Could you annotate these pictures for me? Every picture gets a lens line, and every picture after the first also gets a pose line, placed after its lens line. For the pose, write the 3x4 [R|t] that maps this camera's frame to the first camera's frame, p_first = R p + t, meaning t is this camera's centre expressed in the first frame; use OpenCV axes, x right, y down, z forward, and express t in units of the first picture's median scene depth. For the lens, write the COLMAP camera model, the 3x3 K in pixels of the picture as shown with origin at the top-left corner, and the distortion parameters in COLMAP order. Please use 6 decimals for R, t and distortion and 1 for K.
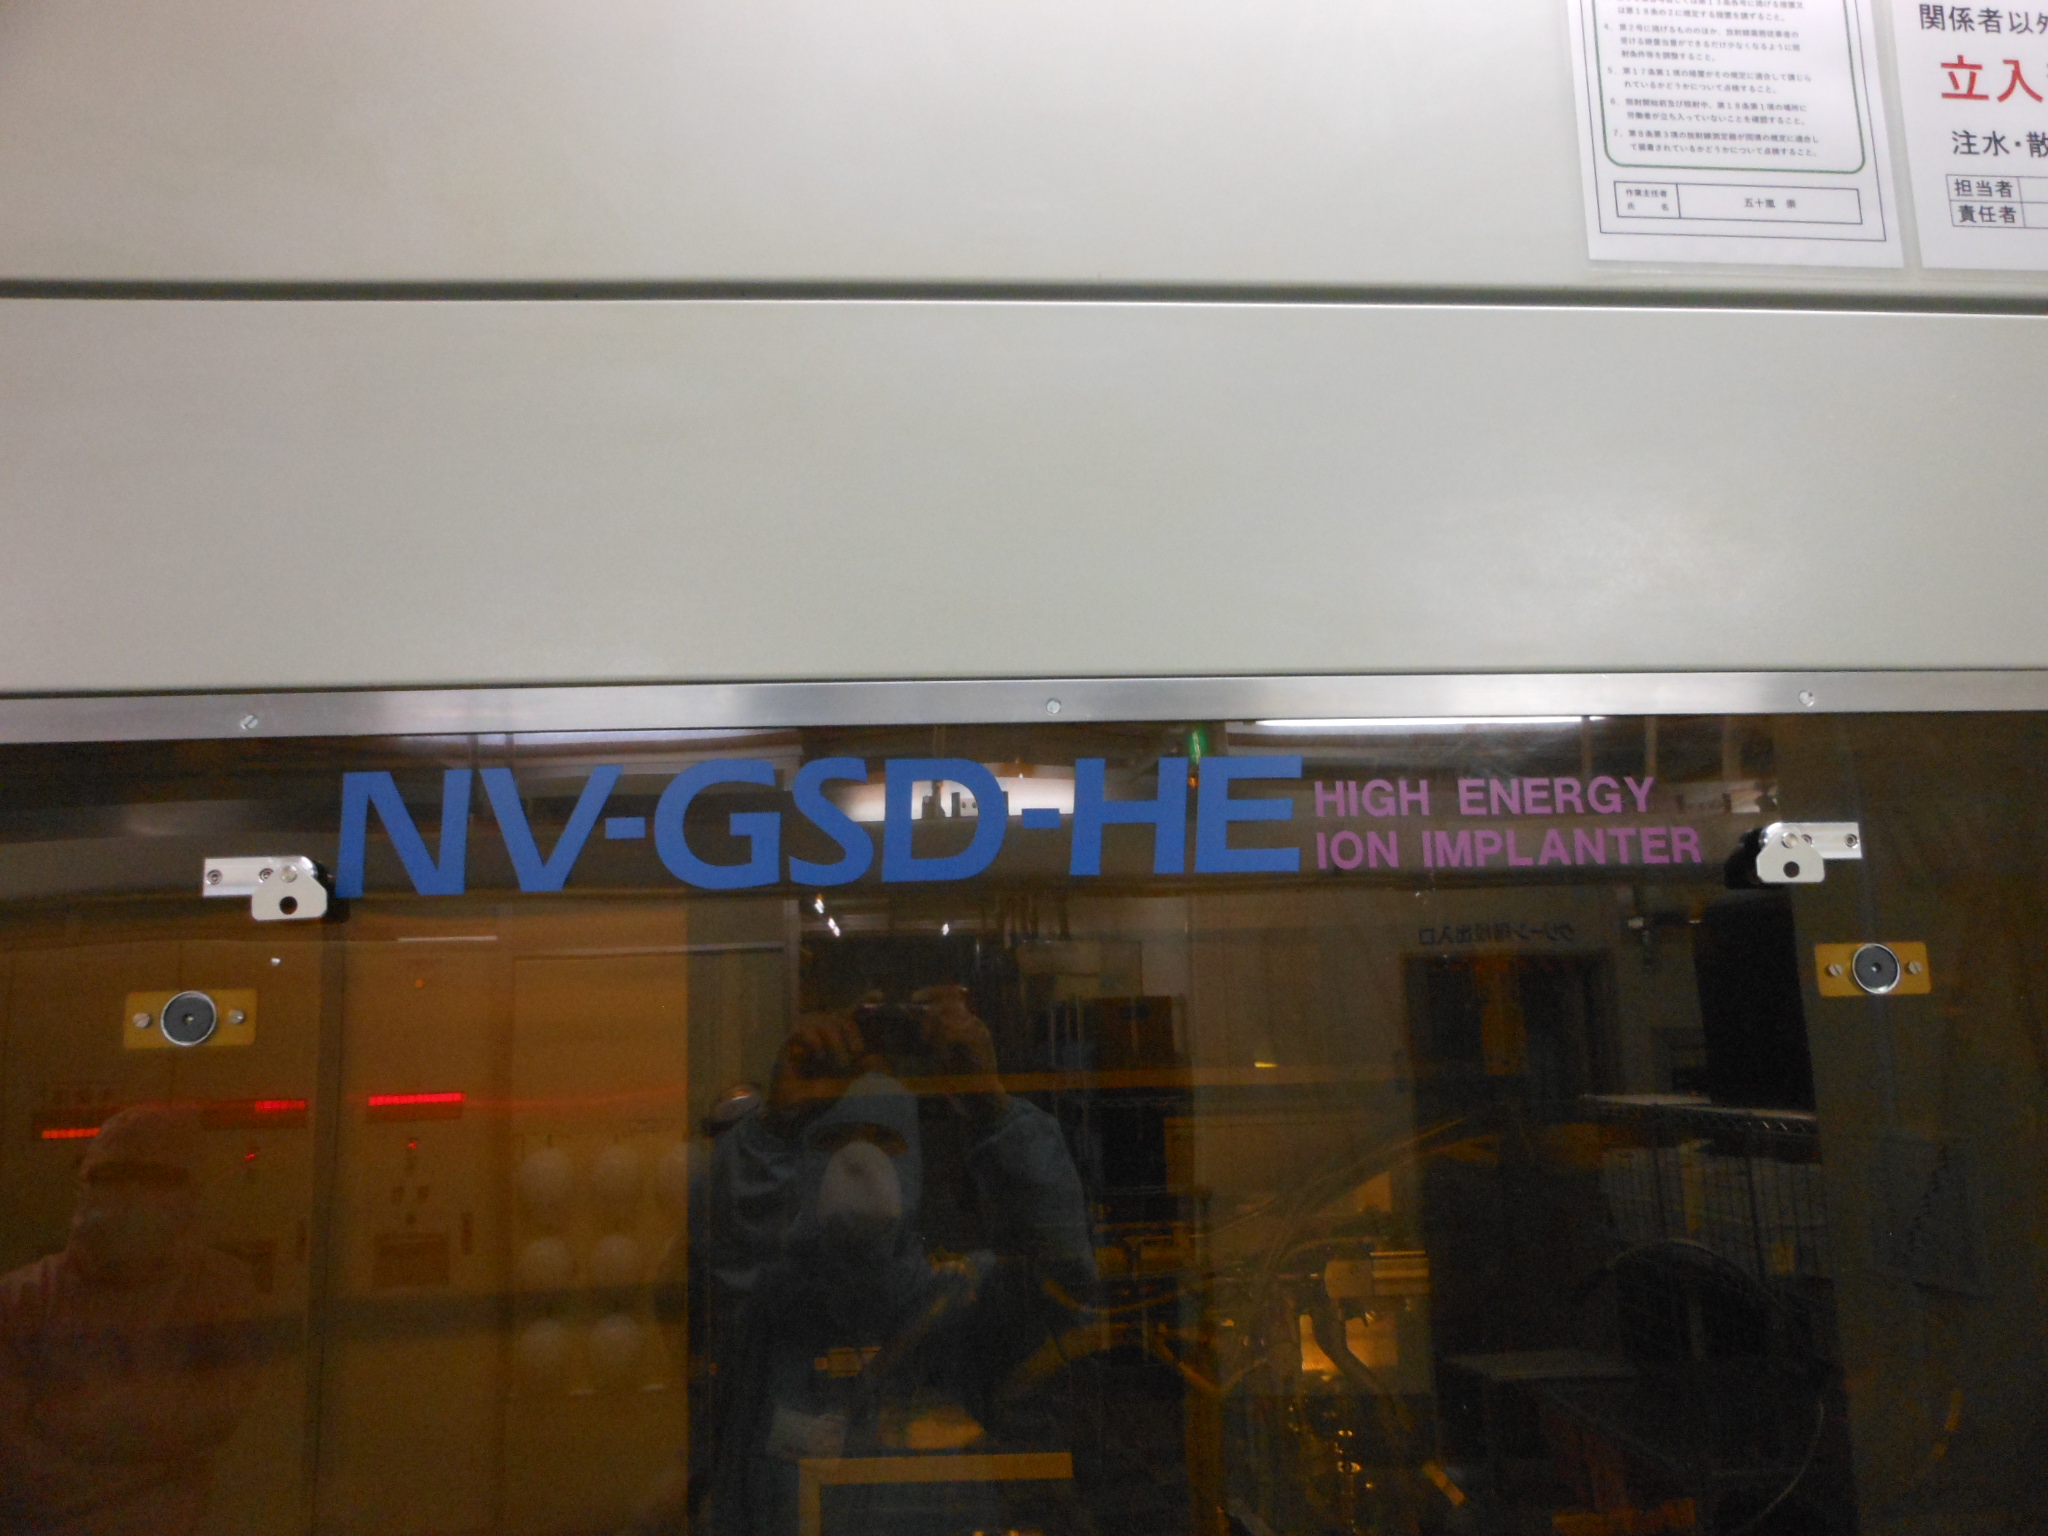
lens RADIAL K [[1632.0, 0, 1013.6], [0, 1632.0, 771.7], [0, 0, 1]] dist [-0.004853, -0.018061]
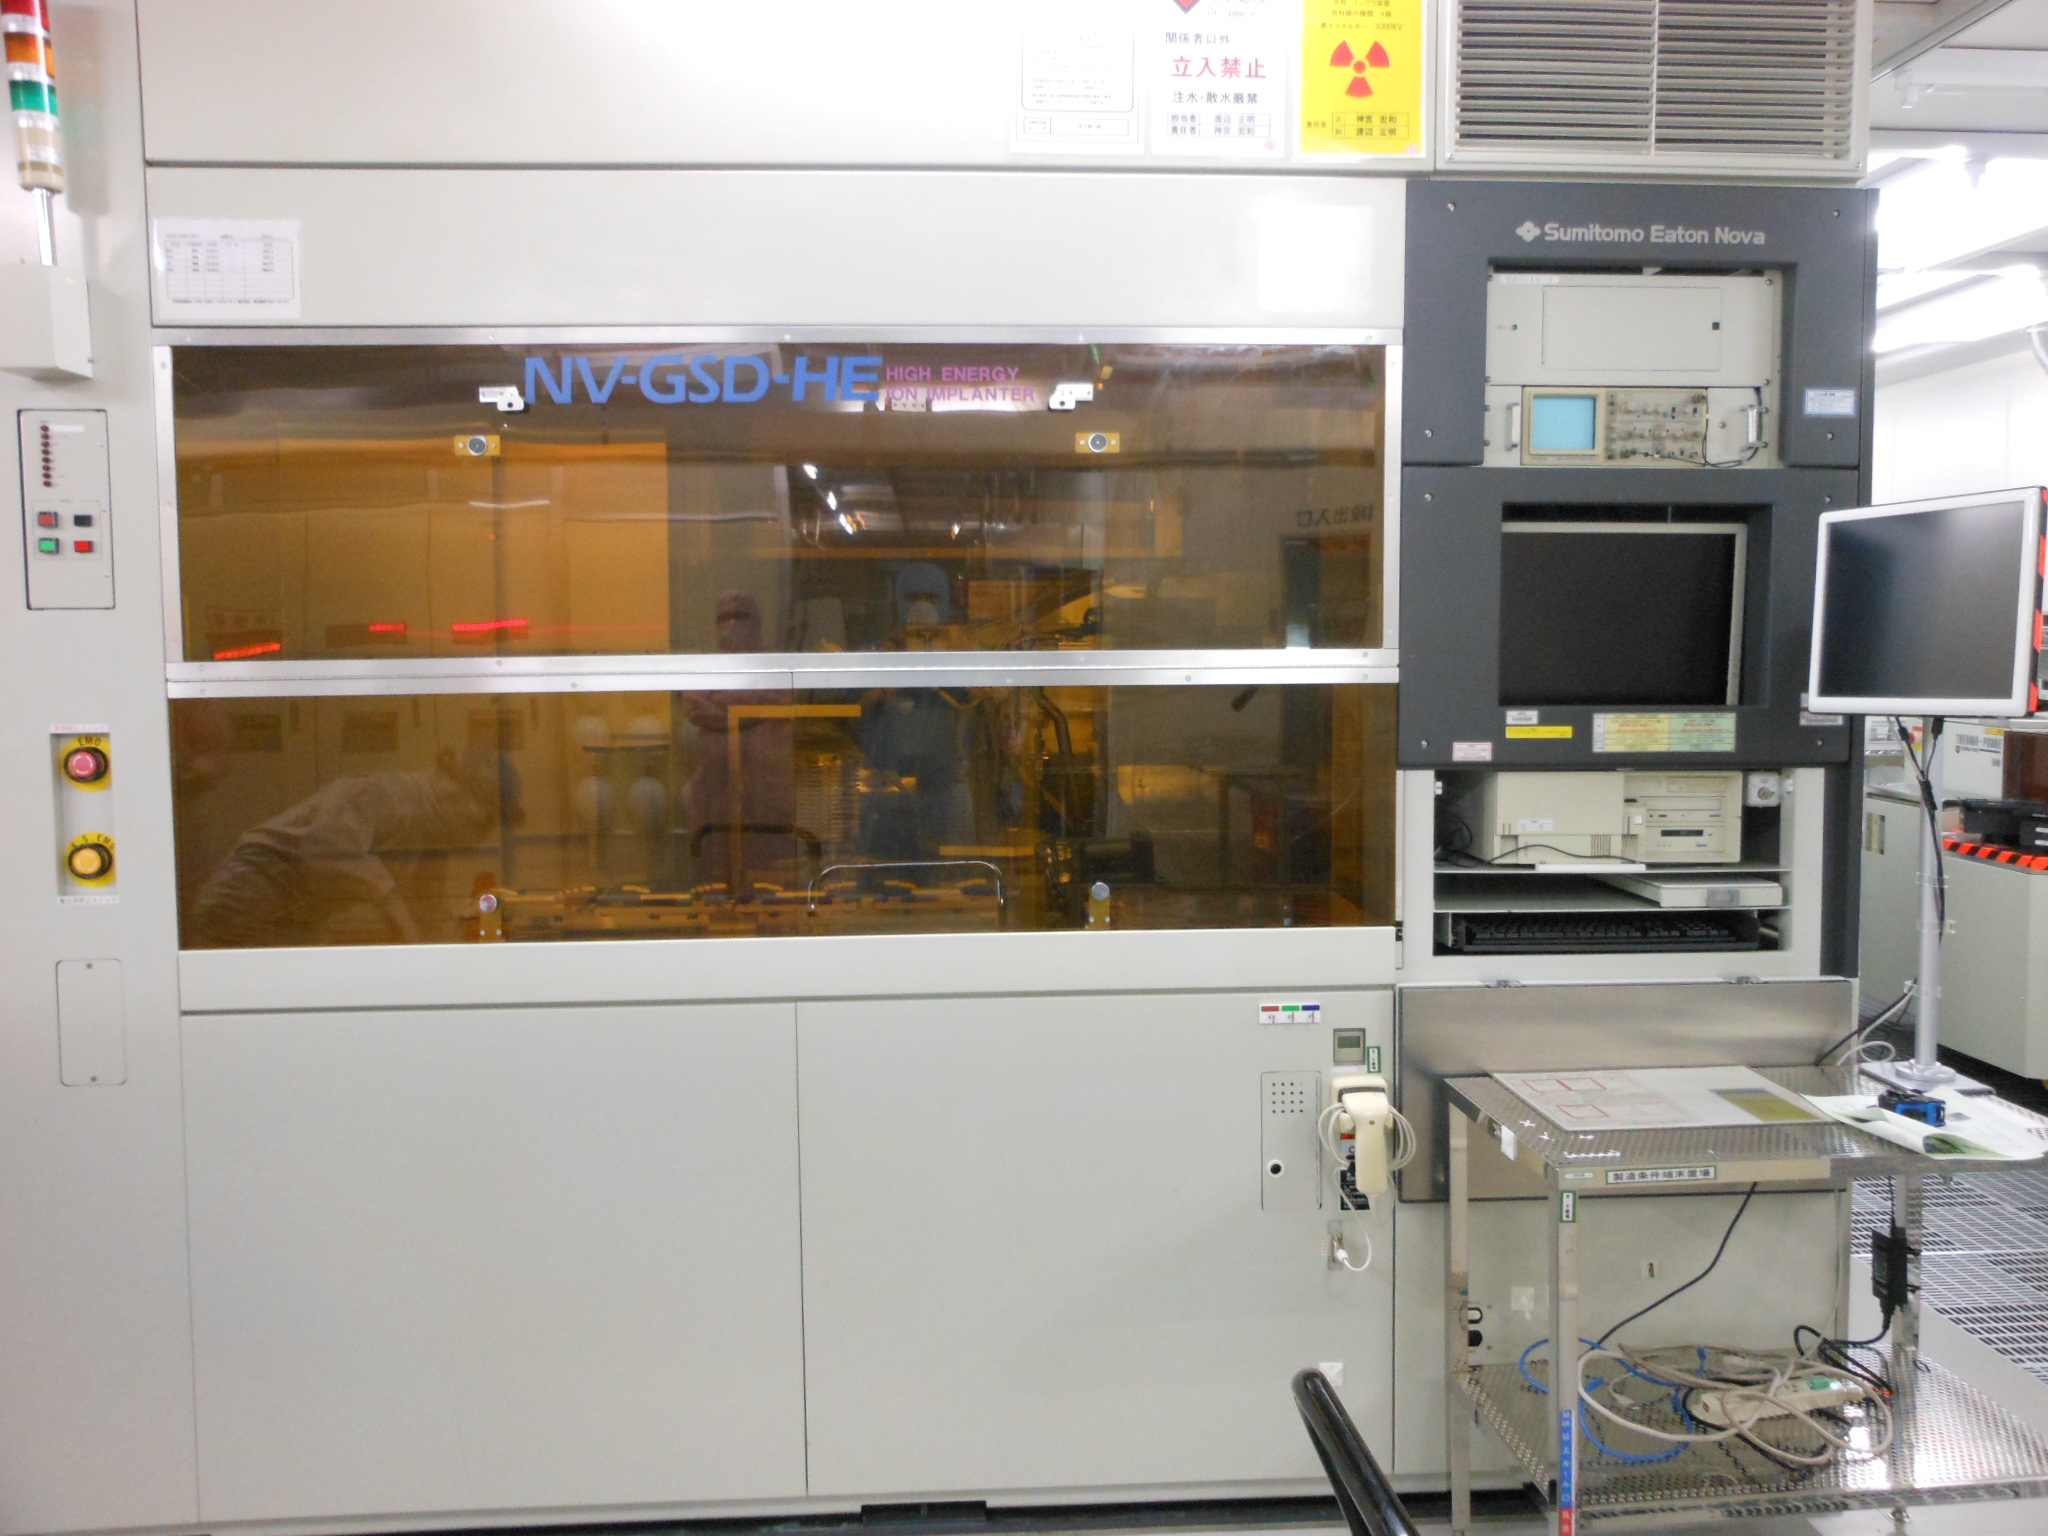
lens RADIAL K [[1632.0, 0, 1024.2], [0, 1632.0, 745.7], [0, 0, 1]] dist [-0.004853, -0.018061]
pose [[0.999786, 0.017878, -0.010431, 0.411762], [-0.015165, 0.975681, 0.218671, 0.022345], [0.014086, -0.218466, 0.975743, -1.587721]]
